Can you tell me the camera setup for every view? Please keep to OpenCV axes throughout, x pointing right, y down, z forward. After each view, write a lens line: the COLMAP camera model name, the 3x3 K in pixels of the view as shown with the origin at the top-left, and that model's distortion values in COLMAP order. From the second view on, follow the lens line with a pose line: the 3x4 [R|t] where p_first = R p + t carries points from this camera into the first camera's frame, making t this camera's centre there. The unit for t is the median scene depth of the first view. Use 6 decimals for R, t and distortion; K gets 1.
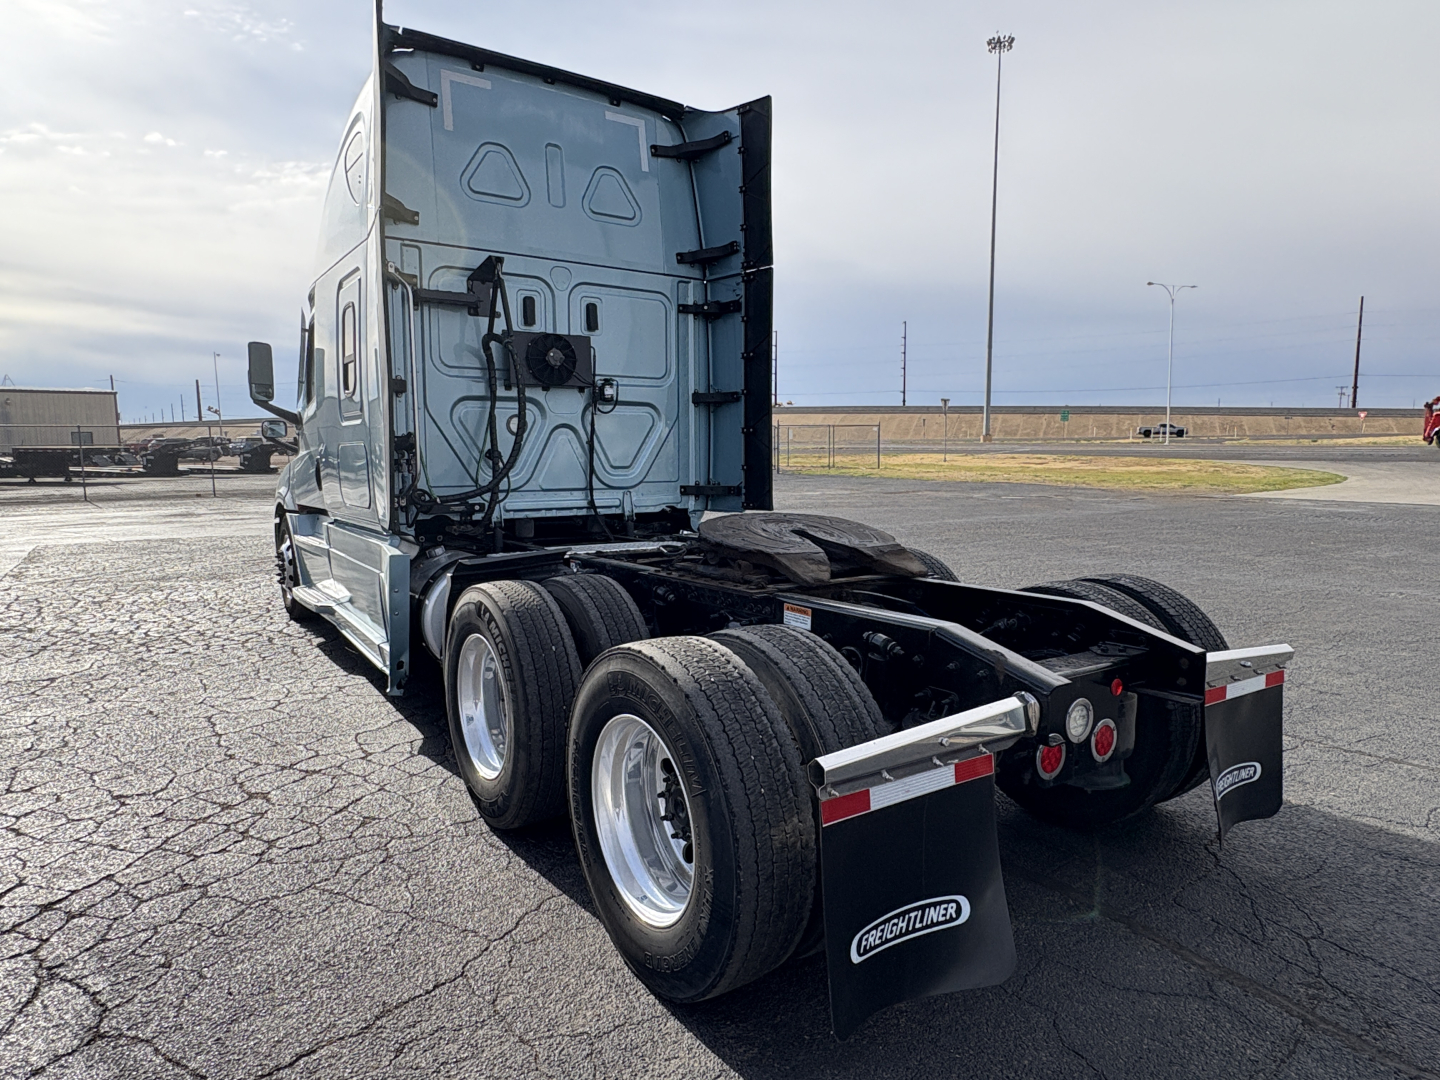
lens RADIAL K [[887.8, 0, 725.6], [0, 887.8, 541.9], [0, 0, 1]] dist [-0.007006, -0.003503]
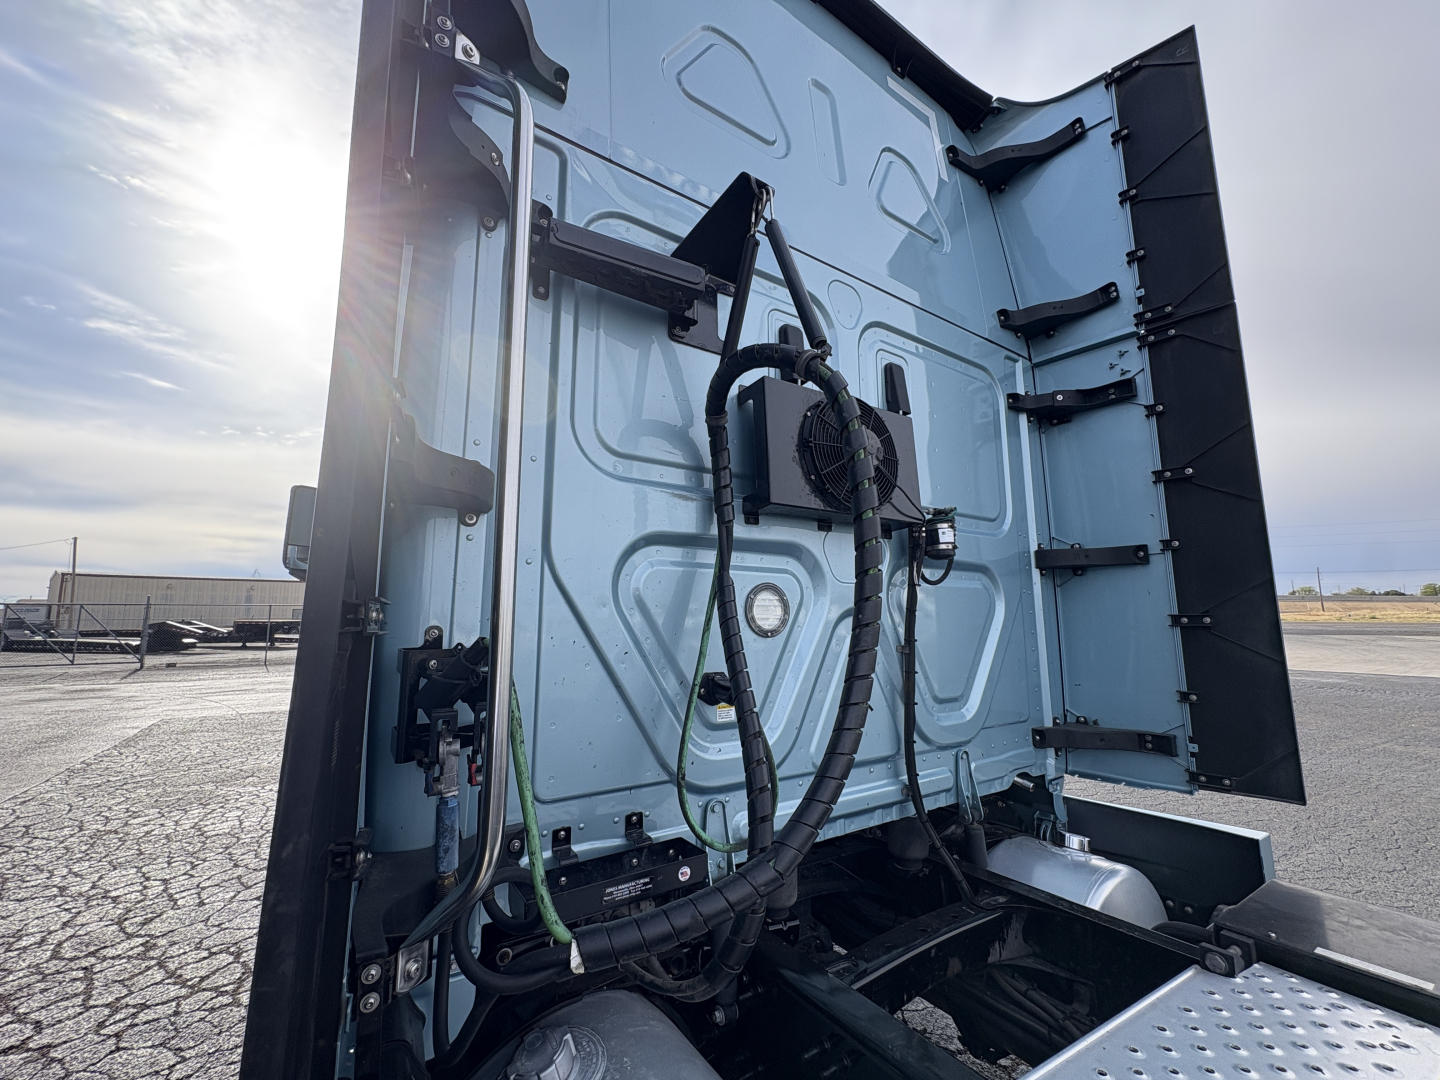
lens RADIAL K [[569.0, 0, 716.3], [0, 569.0, 541.1], [0, 0, 1]] dist [0.000368, -0.000537]
pose [[0.999695, -0.000835, -0.024700, -0.232797], [-0.005130, 0.970653, -0.240429, -0.092056], [0.024176, 0.240482, 0.970352, 0.683590]]
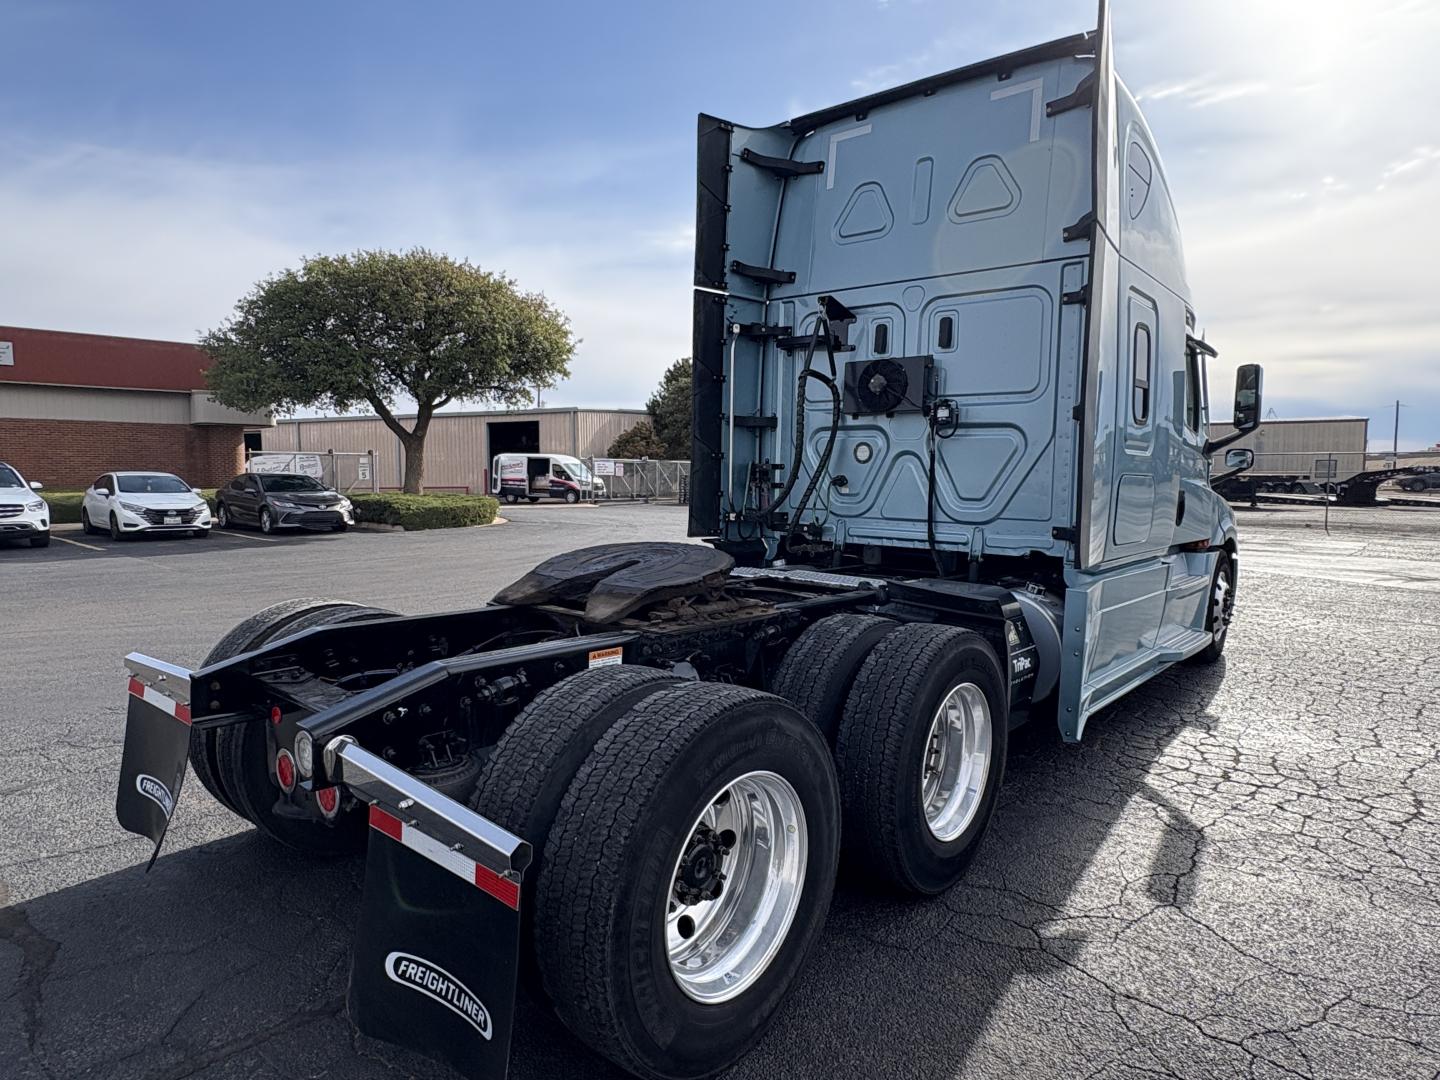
lens RADIAL K [[873.9, 0, 731.3], [0, 873.9, 510.8], [0, 0, 1]] dist [0.048805, -0.000102]
pose [[0.260945, 0.049194, -0.964099, 0.642269], [-0.113626, 0.993324, 0.019931, -0.063051], [0.958643, 0.104345, 0.264793, 0.550131]]
